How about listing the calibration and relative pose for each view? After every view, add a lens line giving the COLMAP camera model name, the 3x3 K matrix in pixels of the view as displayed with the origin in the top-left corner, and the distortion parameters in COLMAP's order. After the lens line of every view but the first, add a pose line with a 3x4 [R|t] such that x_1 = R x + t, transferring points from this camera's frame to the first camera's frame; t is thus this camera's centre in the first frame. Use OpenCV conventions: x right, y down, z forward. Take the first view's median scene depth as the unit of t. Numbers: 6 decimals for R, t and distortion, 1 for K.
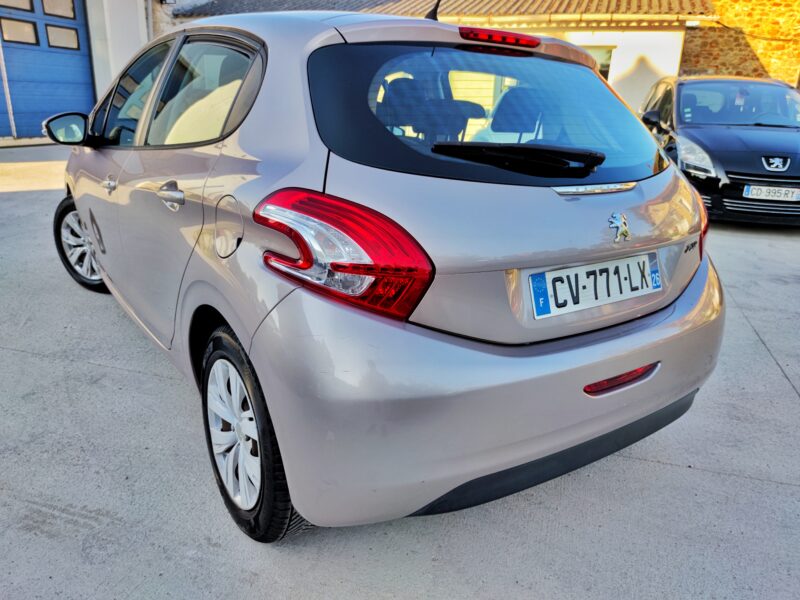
lens RADIAL K [[596.8, 0, 400.0], [0, 596.8, 300.0], [0, 0, 1]] dist [0.071766, -0.087526]
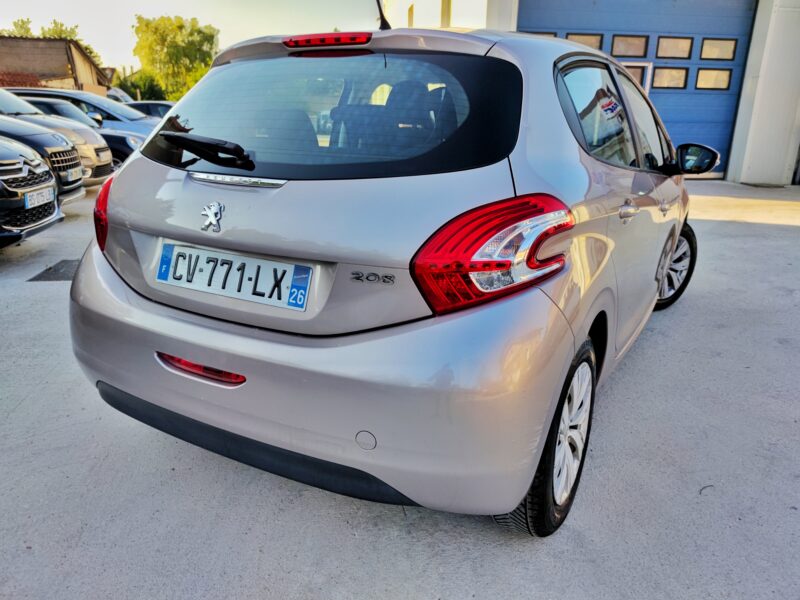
lens RADIAL K [[596.8, 0, 400.0], [0, 596.8, 300.0], [0, 0, 1]] dist [0.071766, -0.087526]
pose [[0.415728, 0.218182, -0.882931, 1.306475], [-0.279888, 0.954377, 0.104052, -0.167461], [0.865351, 0.203865, 0.457828, 0.782826]]
